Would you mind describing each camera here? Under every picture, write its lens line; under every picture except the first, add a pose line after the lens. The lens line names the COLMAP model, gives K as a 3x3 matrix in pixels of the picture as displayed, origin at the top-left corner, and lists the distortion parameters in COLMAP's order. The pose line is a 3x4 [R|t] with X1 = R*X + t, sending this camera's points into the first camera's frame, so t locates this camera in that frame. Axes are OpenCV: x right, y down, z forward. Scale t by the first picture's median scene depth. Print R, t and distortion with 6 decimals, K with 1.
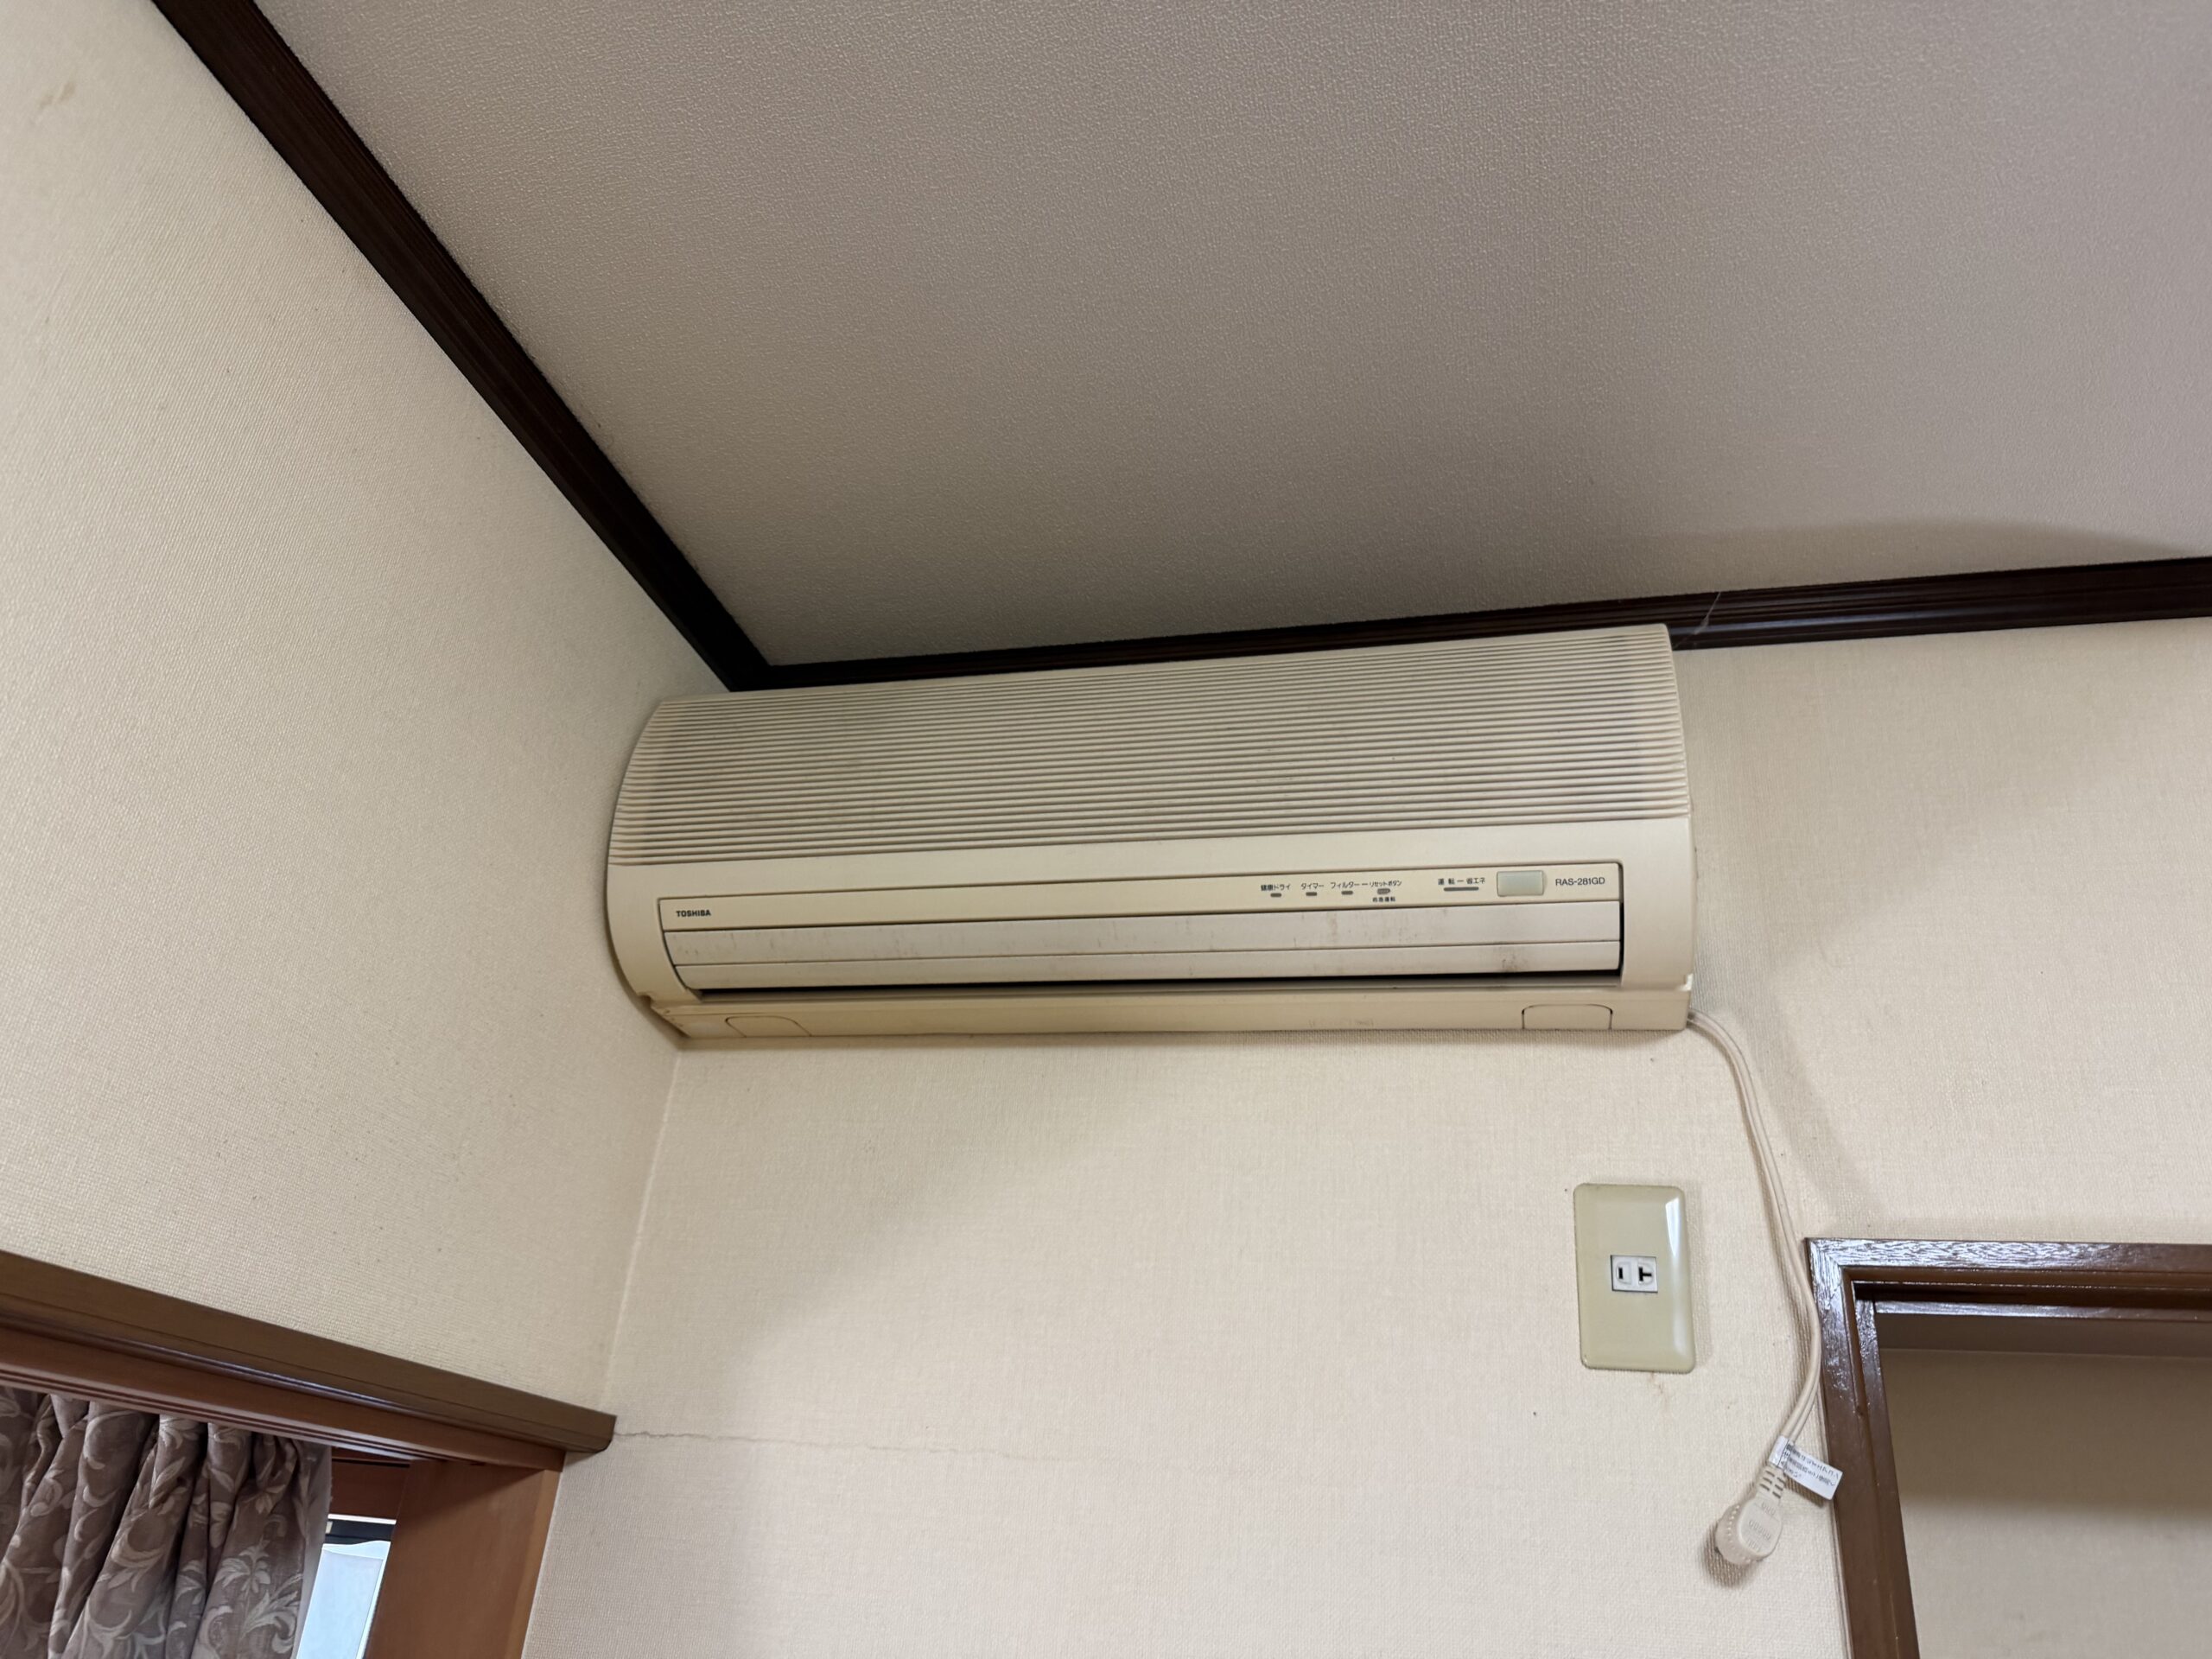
lens RADIAL K [[1555.6, 0, 1102.2], [0, 1555.6, 851.0], [0, 0, 1]] dist [-0.025049, 0.000175]
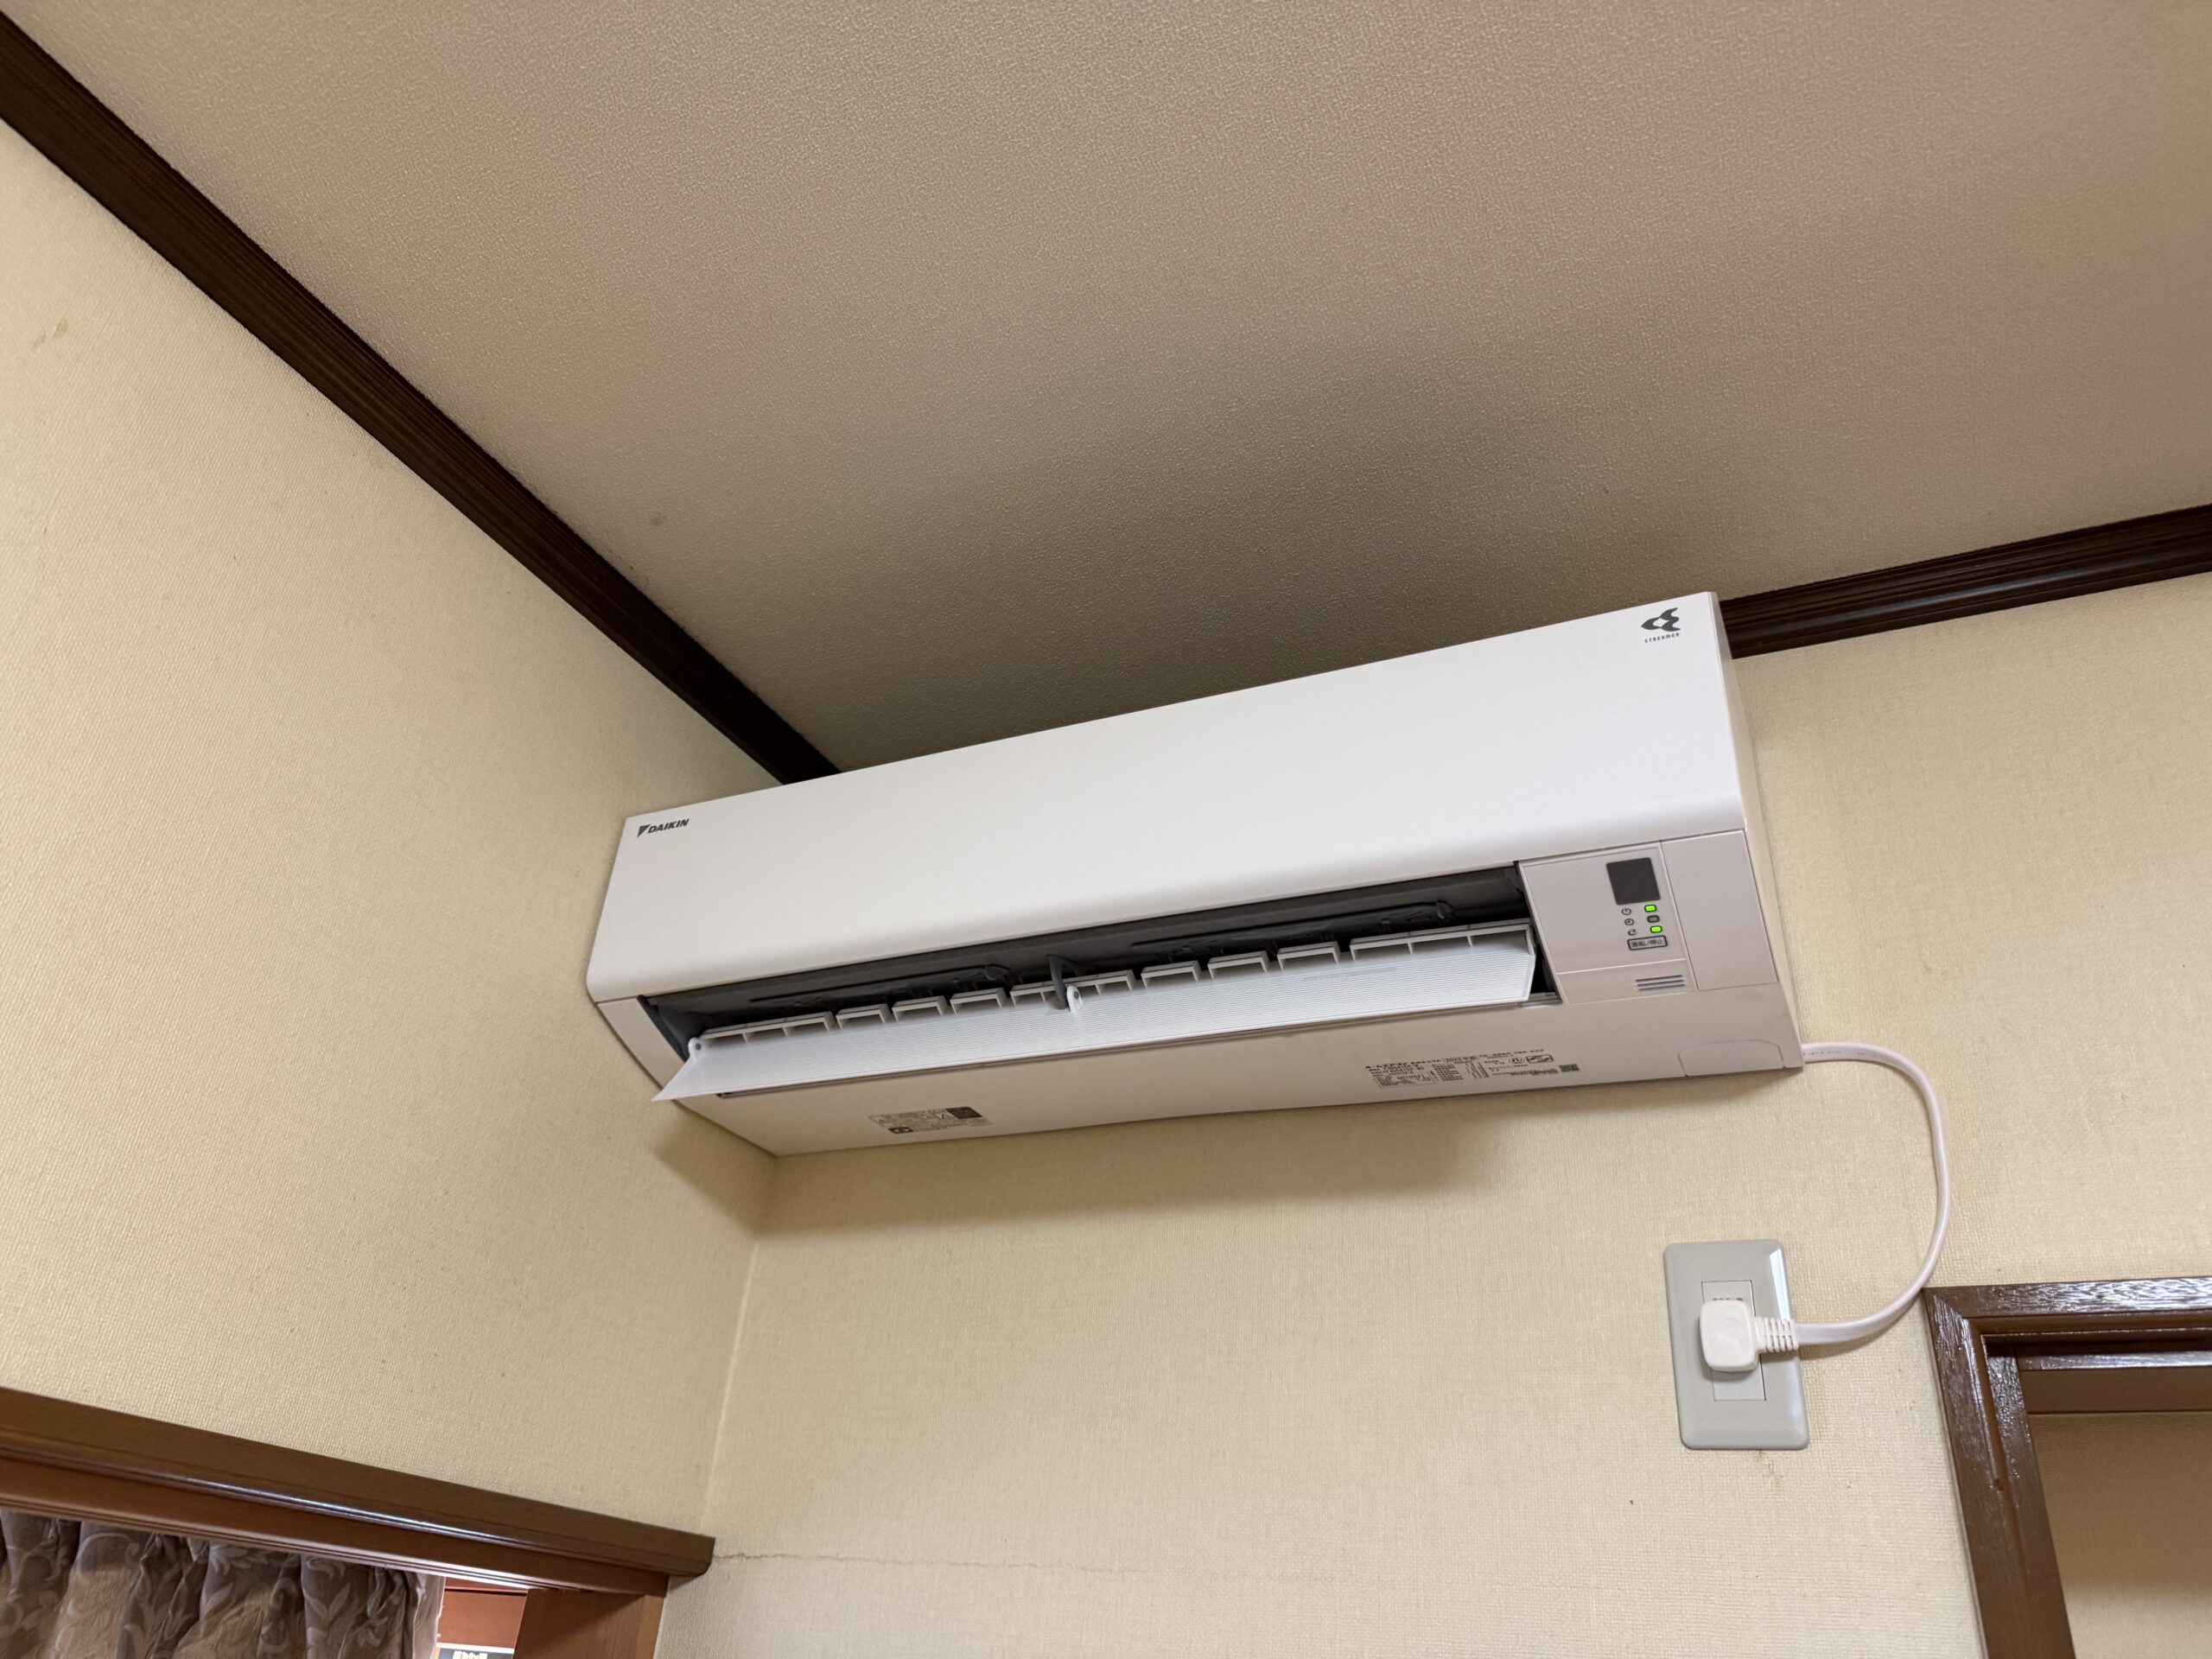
lens RADIAL K [[1556.6, 0, 1106.0], [0, 1556.6, 829.5], [0, 0, 1]] dist [-0.031559, 0.004639]
pose [[0.982448, -0.101763, -0.156332, 0.157042], [0.089348, 0.992409, -0.084501, 0.021663], [0.163744, 0.069050, 0.984083, 0.035881]]
